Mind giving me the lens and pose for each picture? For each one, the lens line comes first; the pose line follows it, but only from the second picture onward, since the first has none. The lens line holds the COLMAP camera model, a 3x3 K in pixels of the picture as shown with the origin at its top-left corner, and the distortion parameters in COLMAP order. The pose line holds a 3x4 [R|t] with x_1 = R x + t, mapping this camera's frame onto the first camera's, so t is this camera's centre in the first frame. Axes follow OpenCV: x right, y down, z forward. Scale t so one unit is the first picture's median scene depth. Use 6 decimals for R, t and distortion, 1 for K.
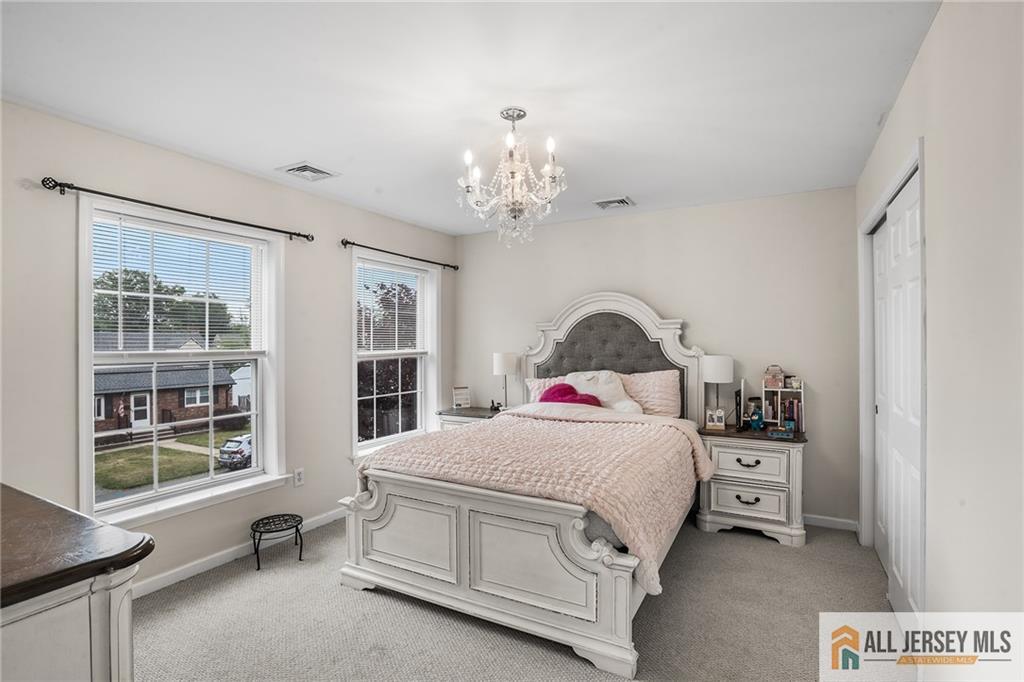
lens RADIAL K [[477.1, 0, 512.5], [0, 477.1, 342.1], [0, 0, 1]] dist [-0.029398, 0.005841]
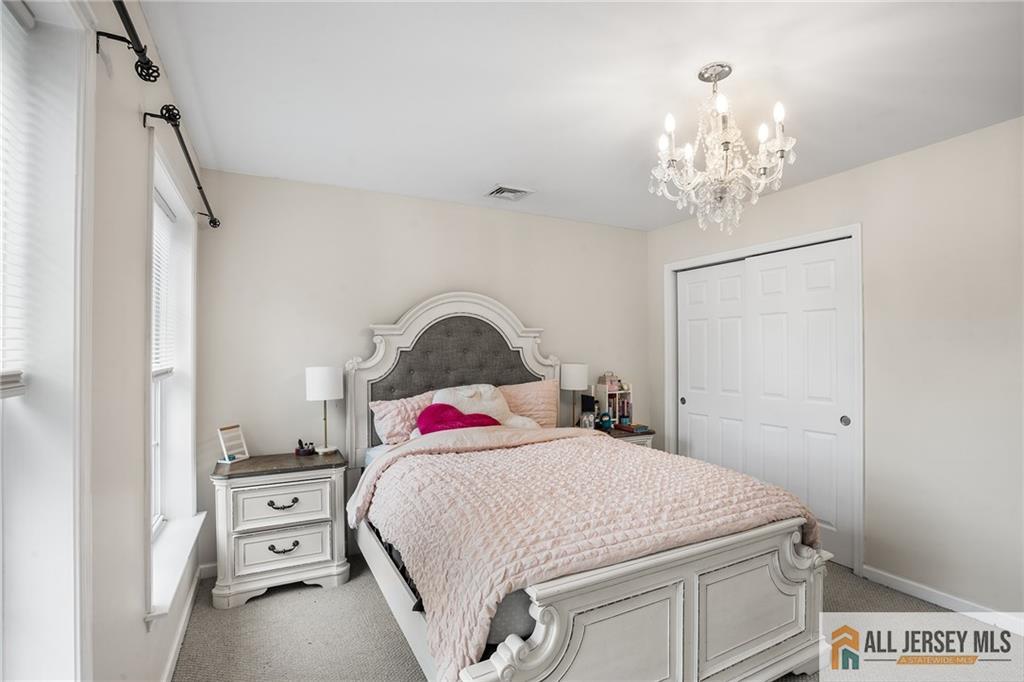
lens RADIAL K [[477.1, 0, 510.3], [0, 477.1, 344.0], [0, 0, 1]] dist [-0.029398, 0.005841]
pose [[0.575319, 0.008454, 0.817886, -0.464427], [-0.007697, 0.999958, -0.004921, -0.008898], [-0.817893, -0.003464, 0.575360, 0.454065]]
